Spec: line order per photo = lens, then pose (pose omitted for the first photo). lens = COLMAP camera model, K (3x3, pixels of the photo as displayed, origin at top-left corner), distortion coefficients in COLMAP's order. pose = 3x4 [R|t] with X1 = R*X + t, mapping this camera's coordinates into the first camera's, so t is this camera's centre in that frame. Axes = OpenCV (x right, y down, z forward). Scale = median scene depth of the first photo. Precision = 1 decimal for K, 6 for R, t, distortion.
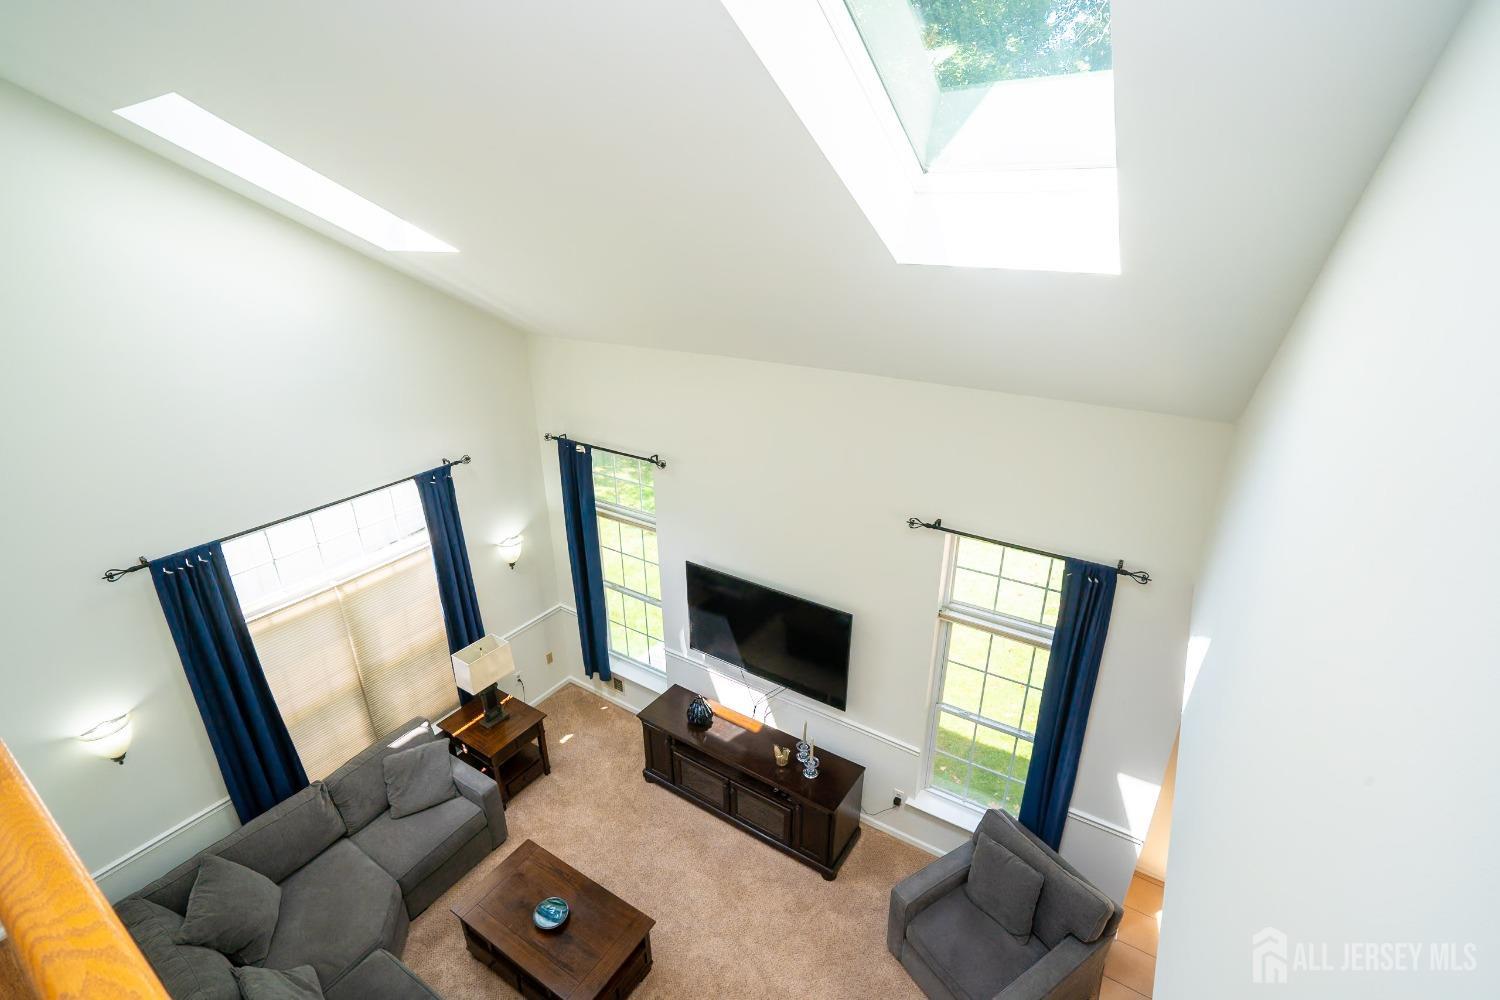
lens RADIAL K [[692.3, 0, 745.2], [0, 692.3, 502.9], [0, 0, 1]] dist [-0.065328, 0.027034]
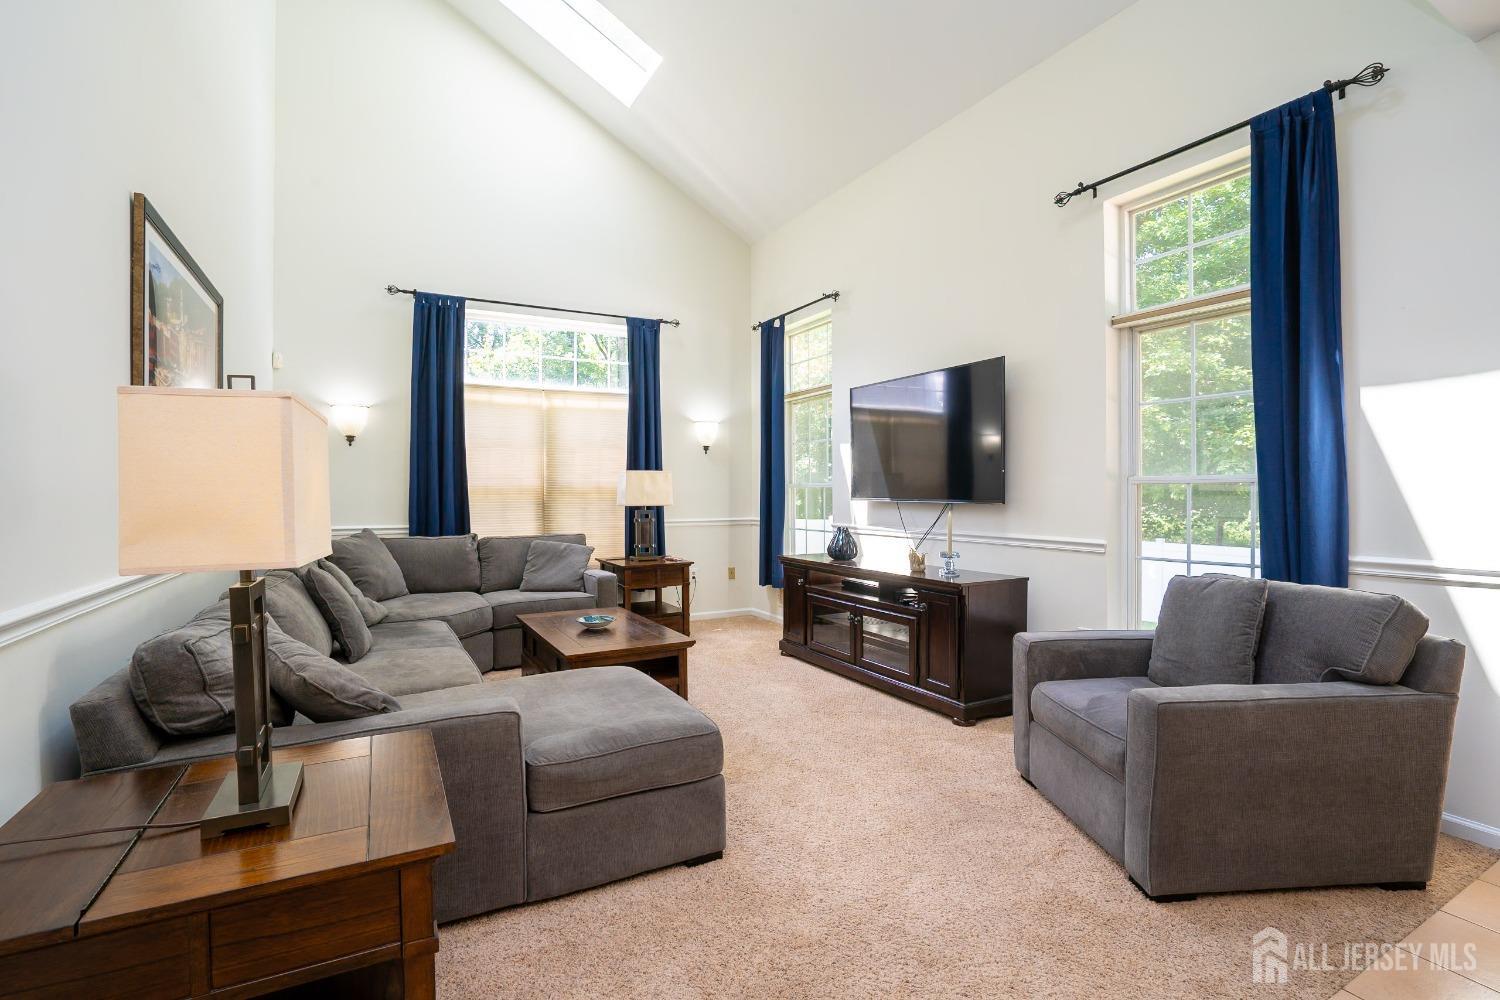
lens RADIAL K [[692.3, 0, 745.2], [0, 692.3, 502.9], [0, 0, 1]] dist [-0.065328, 0.027034]
pose [[0.881494, 0.011329, -0.472060, 0.250373], [-0.182586, 0.930129, -0.318627, 0.593317], [0.435467, 0.367059, 0.821971, 0.239987]]
